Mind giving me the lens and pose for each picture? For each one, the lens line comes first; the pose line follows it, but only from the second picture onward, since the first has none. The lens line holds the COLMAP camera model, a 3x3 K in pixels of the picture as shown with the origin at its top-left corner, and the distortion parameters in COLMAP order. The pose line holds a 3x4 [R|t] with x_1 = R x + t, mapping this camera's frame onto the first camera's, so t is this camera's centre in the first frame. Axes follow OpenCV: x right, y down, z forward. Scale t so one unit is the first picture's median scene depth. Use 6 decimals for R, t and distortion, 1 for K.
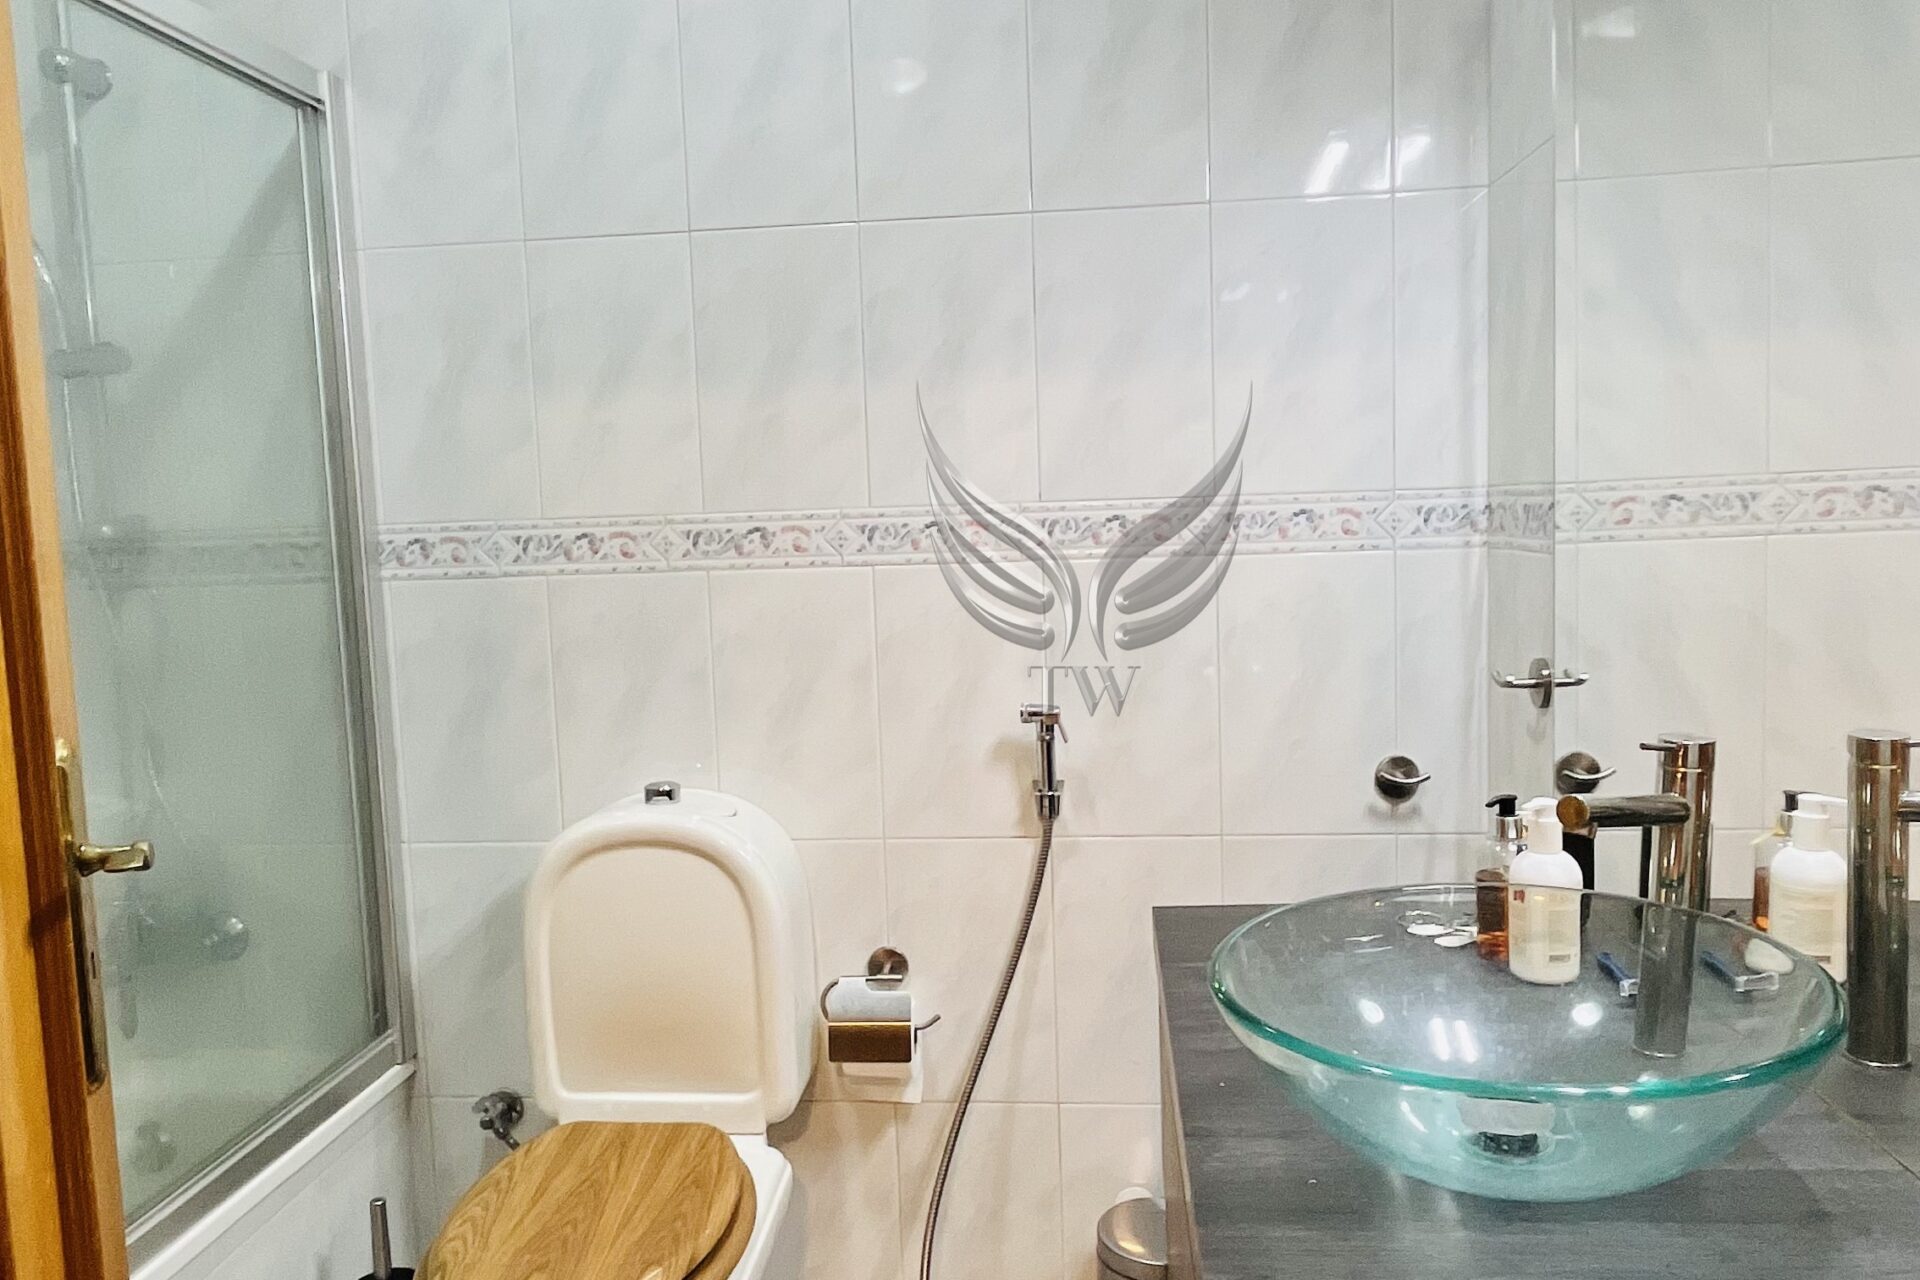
lens RADIAL K [[1375.3, 0, 958.7], [0, 1375.3, 639.9], [0, 0, 1]] dist [0.002255, -0.010198]
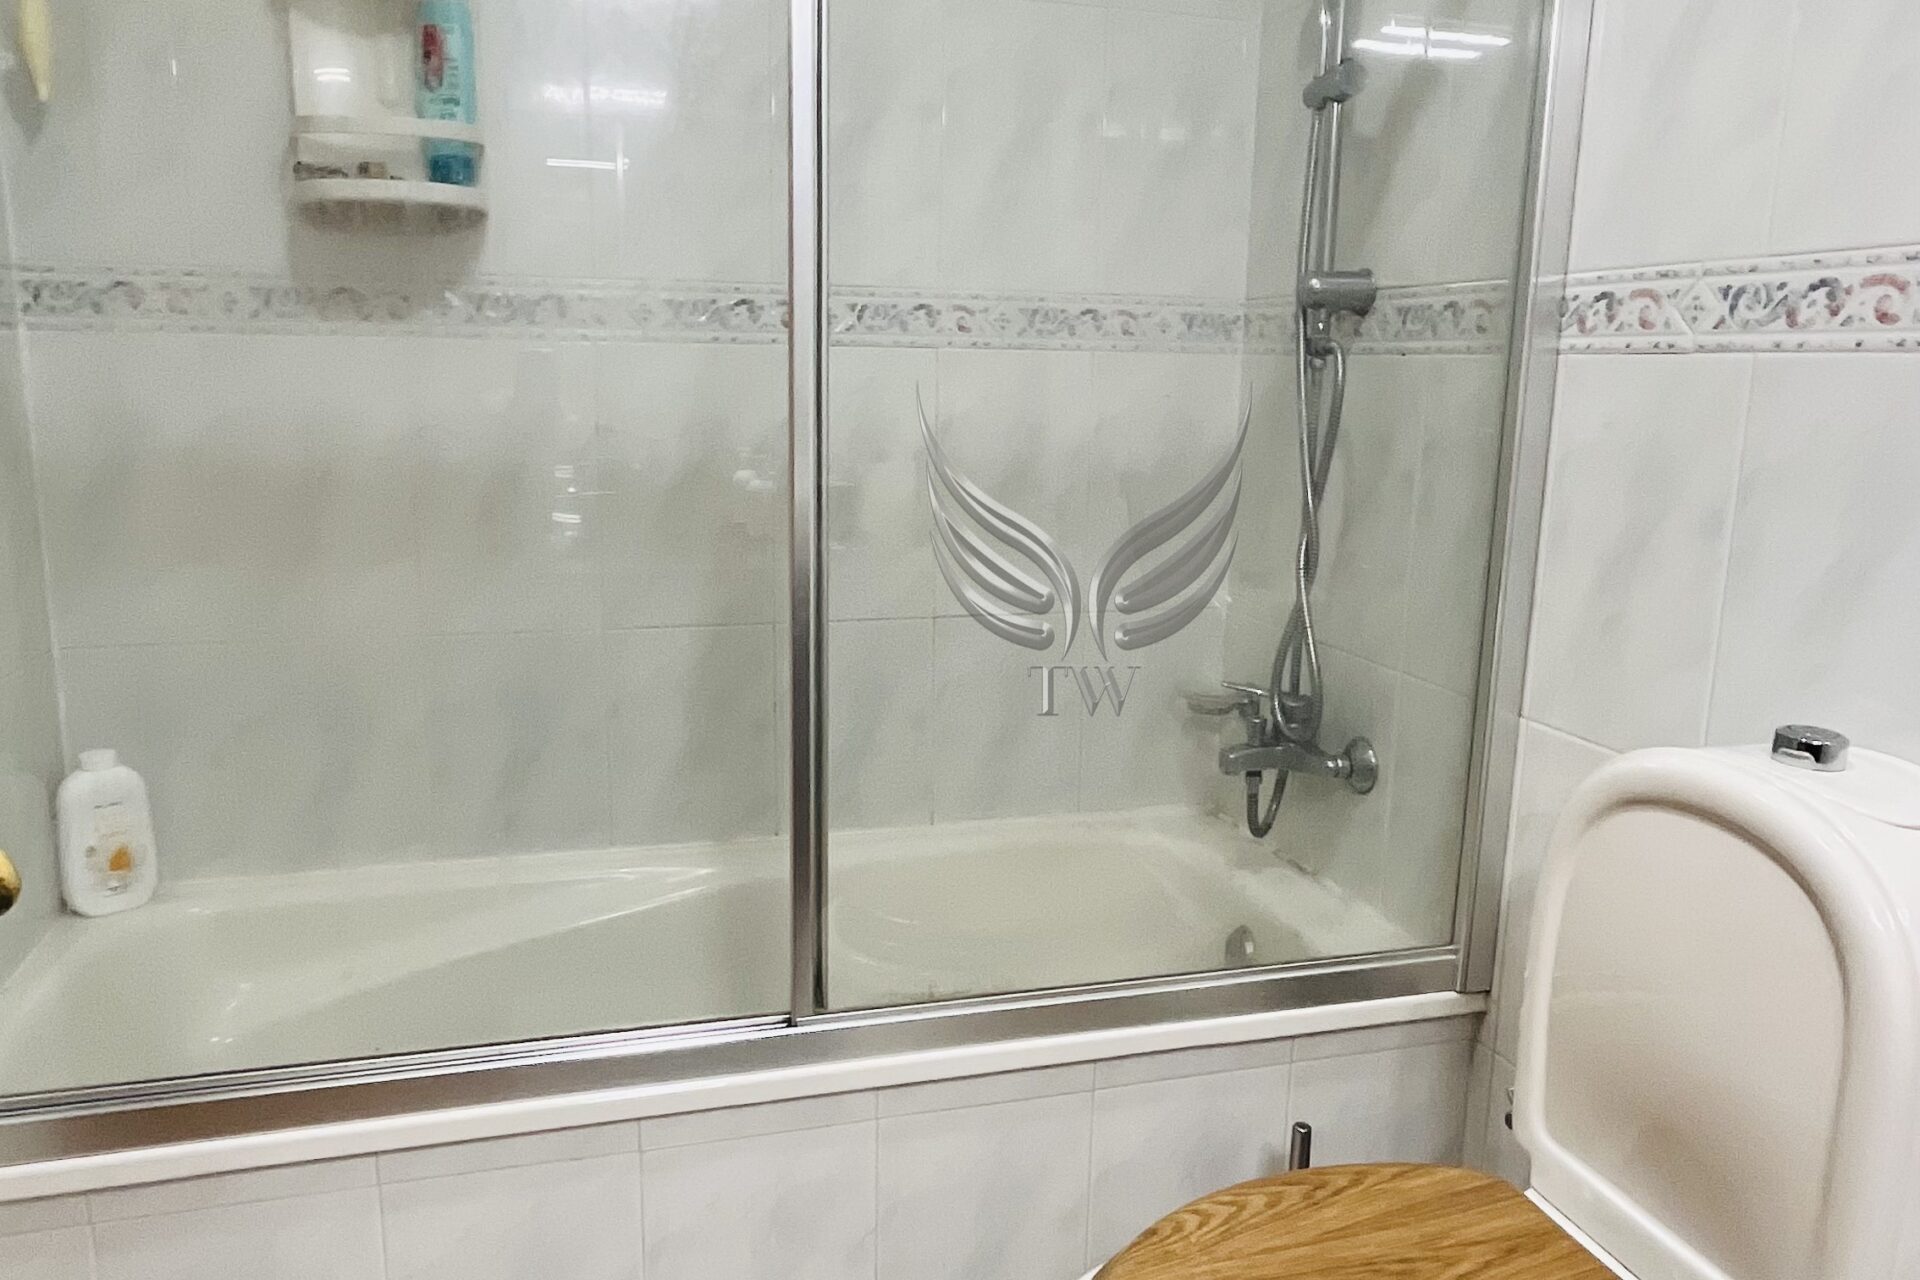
lens RADIAL K [[1375.3, 0, 961.7], [0, 1375.3, 635.7], [0, 0, 1]] dist [0.002255, -0.010198]
pose [[0.370726, 0.218479, -0.902679, 0.145535], [-0.129143, 0.974621, 0.182854, 0.009562], [0.919720, 0.048786, 0.389533, 0.446871]]
